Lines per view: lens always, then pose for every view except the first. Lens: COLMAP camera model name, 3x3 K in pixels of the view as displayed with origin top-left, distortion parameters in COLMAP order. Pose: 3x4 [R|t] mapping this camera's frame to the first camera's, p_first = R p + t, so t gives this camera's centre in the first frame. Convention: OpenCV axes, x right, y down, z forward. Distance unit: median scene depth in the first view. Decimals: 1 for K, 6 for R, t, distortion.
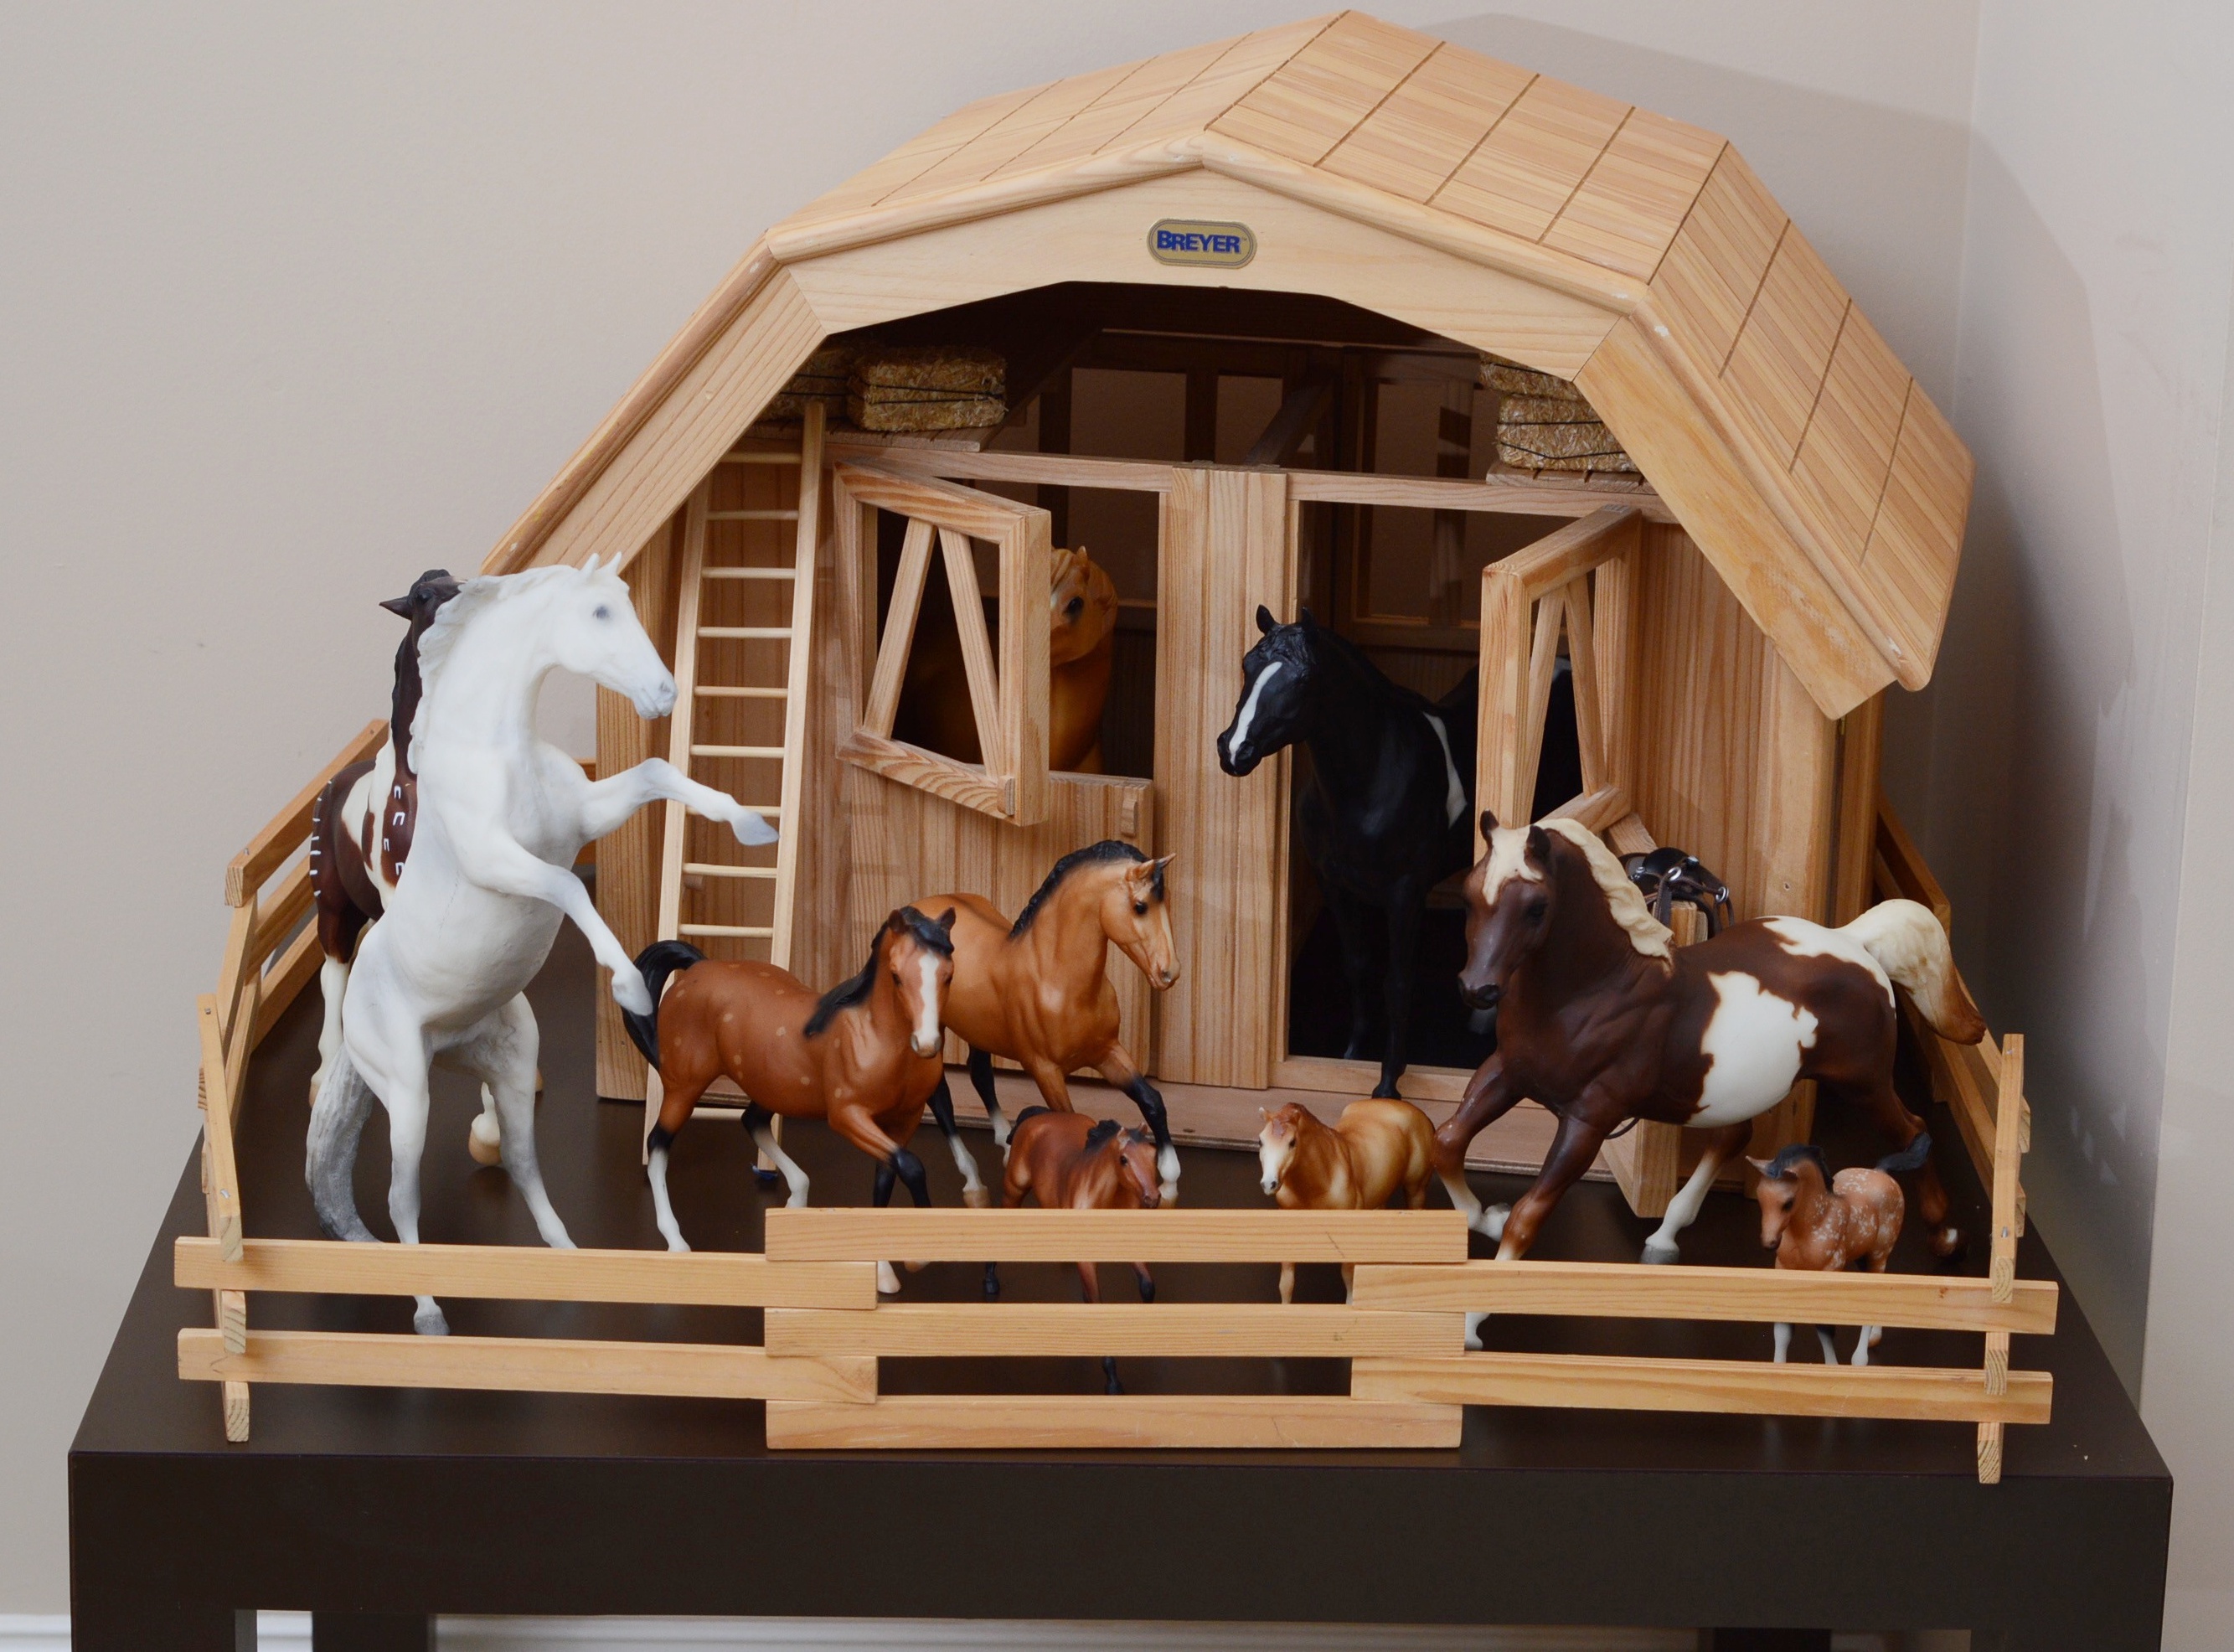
lens RADIAL K [[5385.7, 0, 1115.8], [0, 5385.7, 816.6], [0, 0, 1]] dist [0.078529, 0.000000]
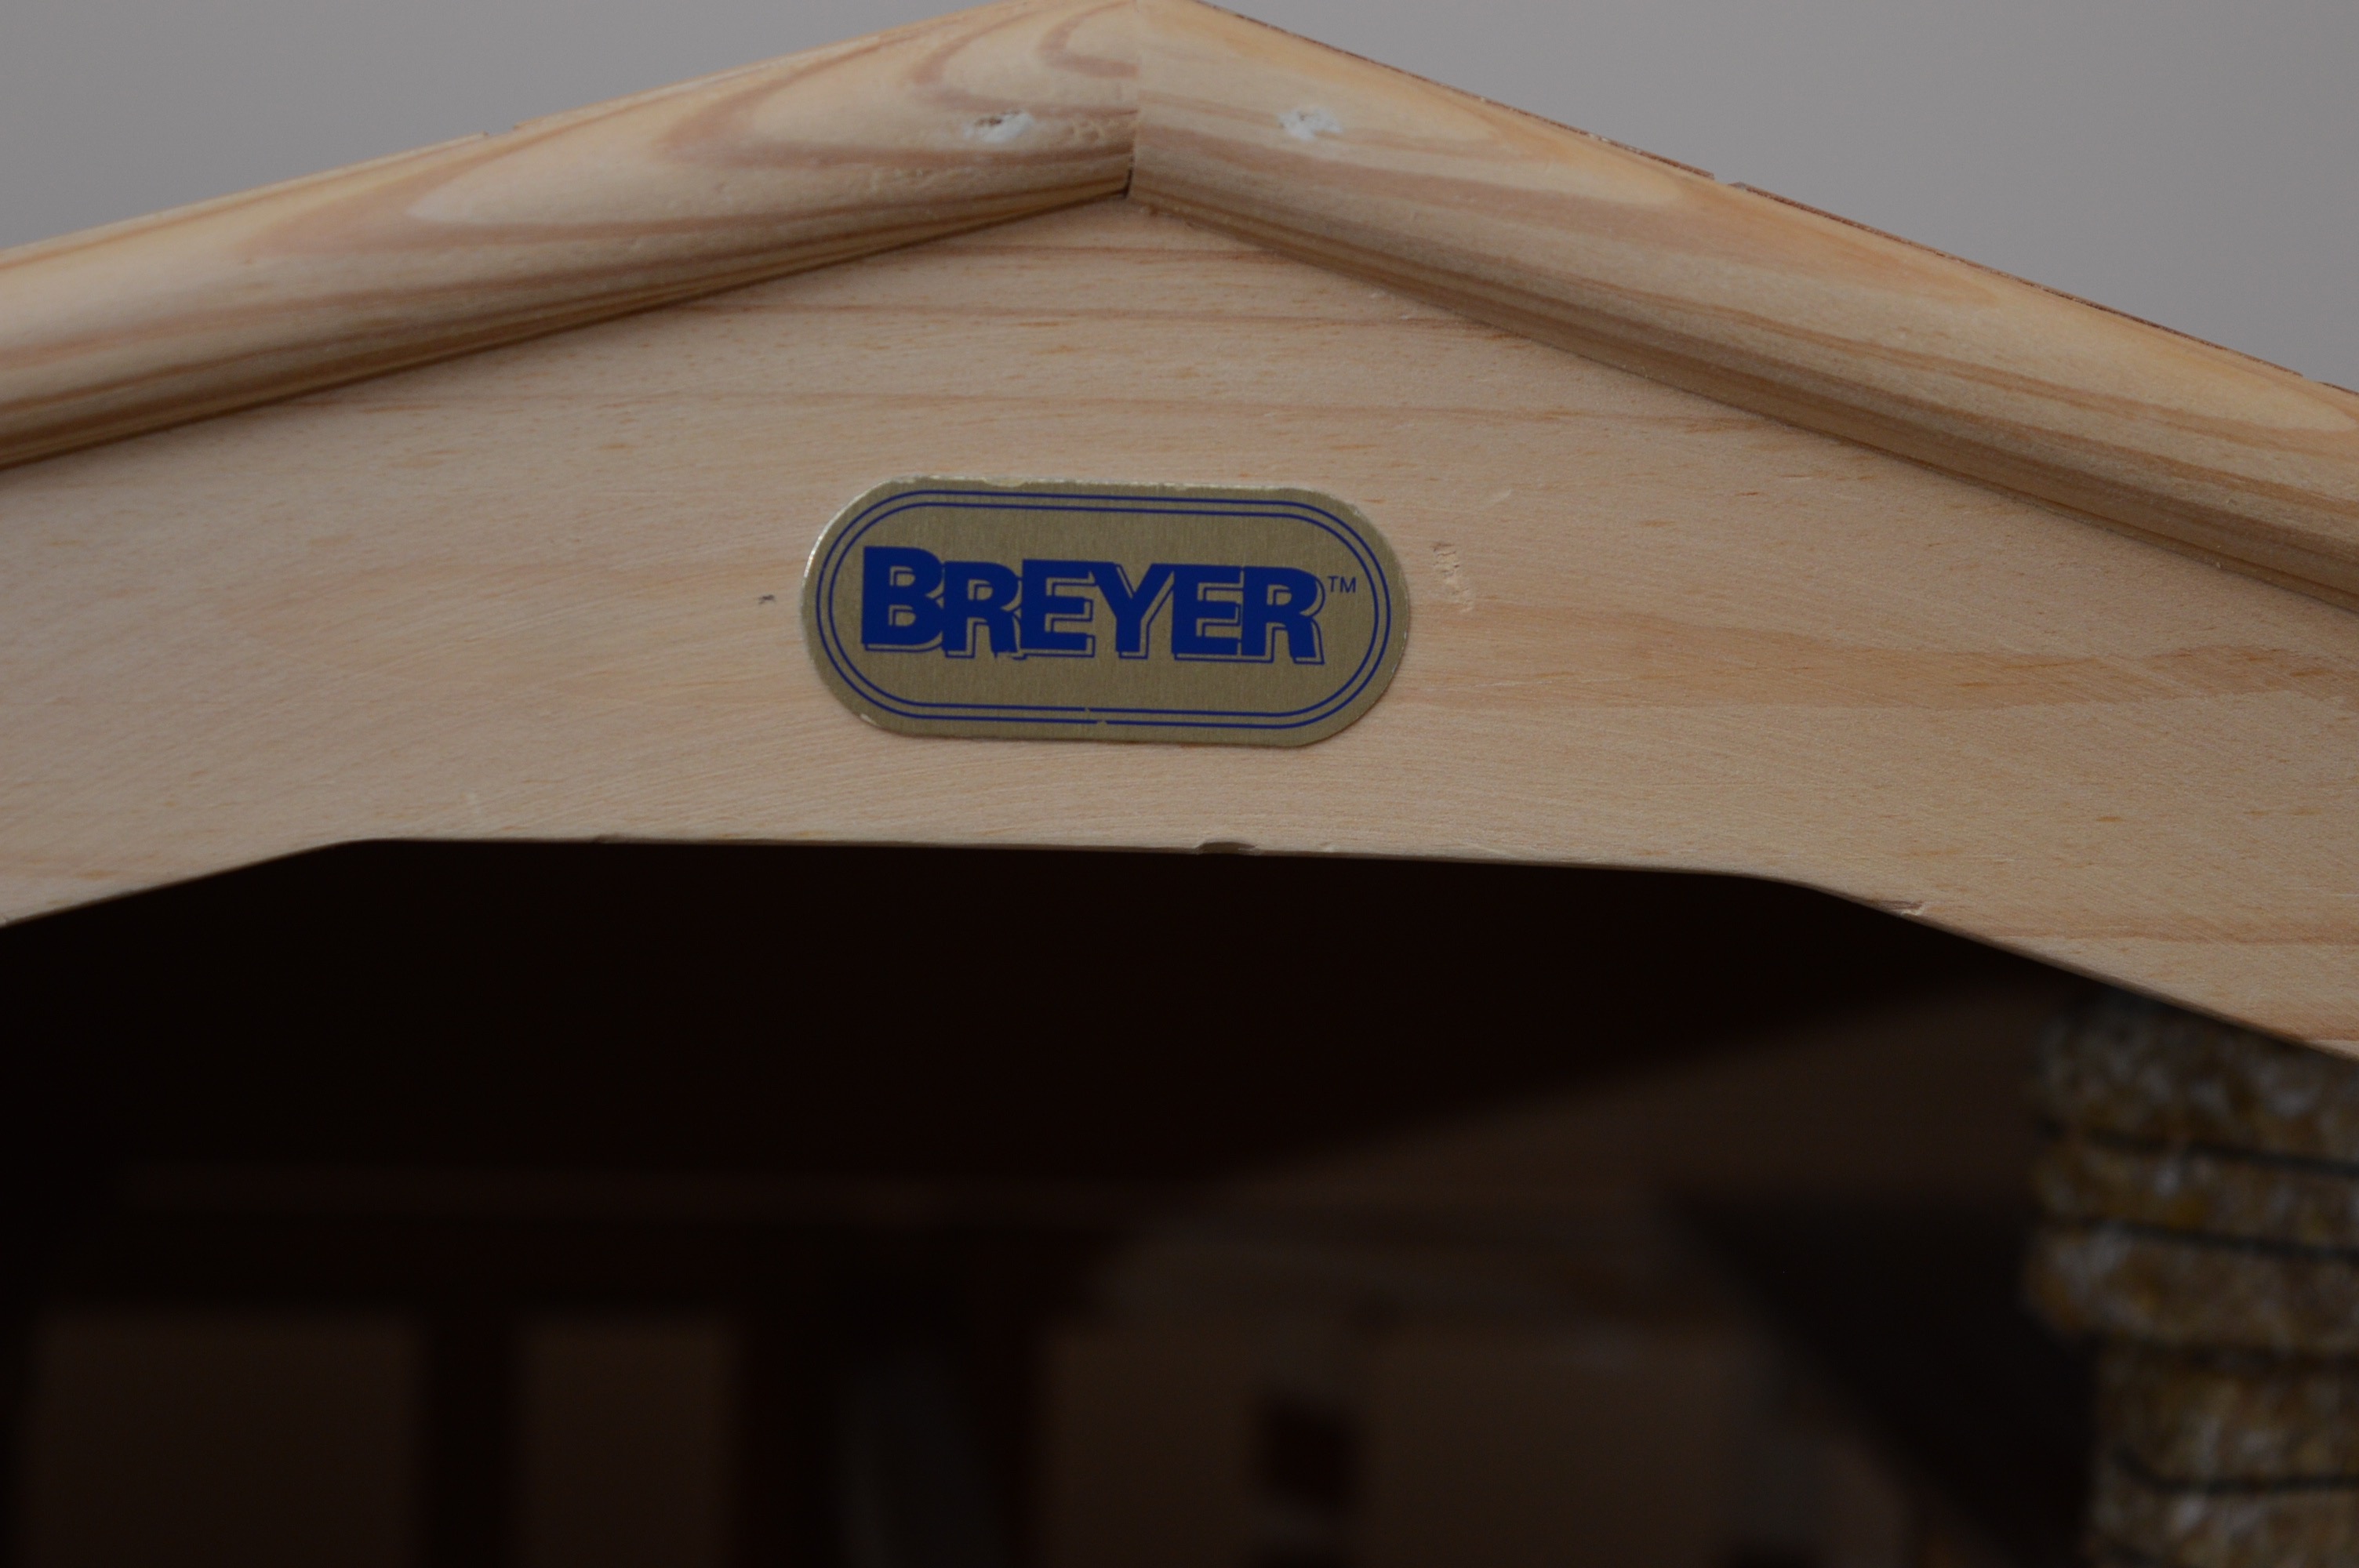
lens RADIAL K [[5212.4, 0, 1180.3], [0, 5212.4, 788.0], [0, 0, 1]] dist [0.060259, 0.000000]
pose [[0.963615, -0.013987, 0.266927, -0.029357], [0.060568, 0.984080, -0.167084, -0.071350], [-0.260340, 0.177172, 0.949122, 0.839748]]
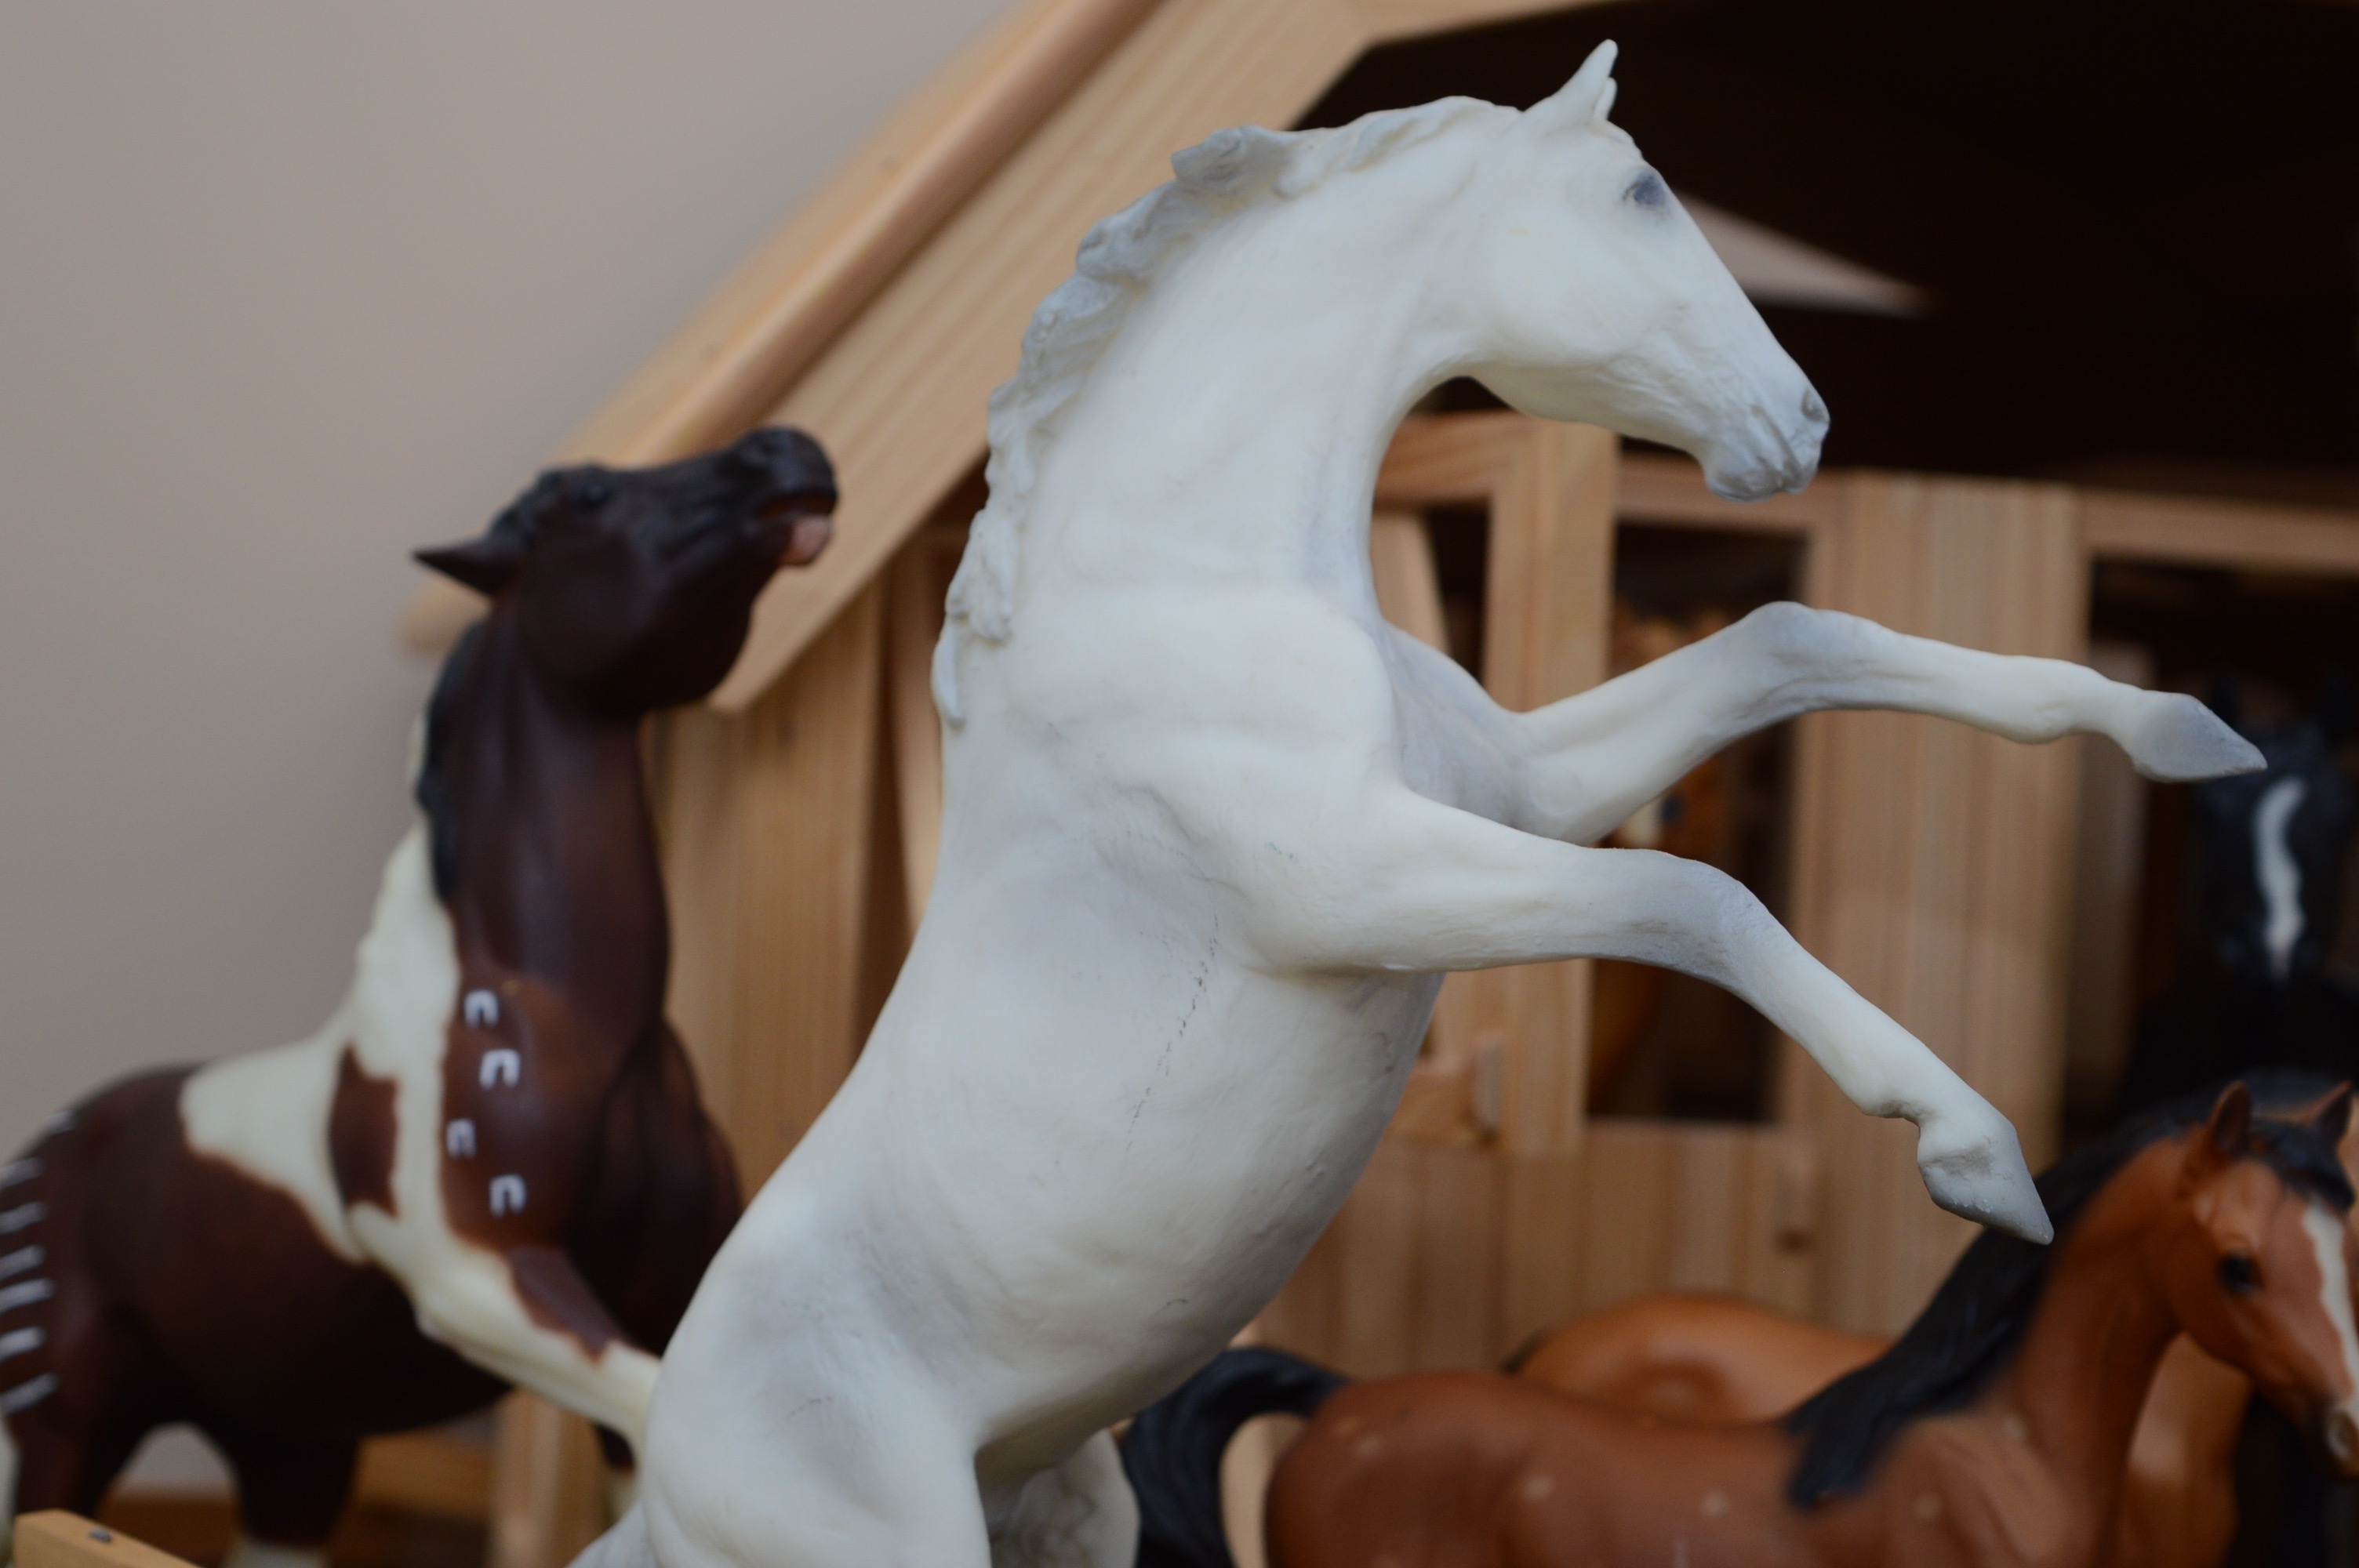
lens RADIAL K [[4878.5, 0, 1163.4], [0, 4878.5, 792.2], [0, 0, 1]] dist [0.055576, 0.000000]
pose [[0.920250, 0.037304, 0.389549, -0.231646], [0.067347, 0.965497, -0.251553, 0.074442], [-0.385493, 0.257727, 0.885987, 0.680175]]
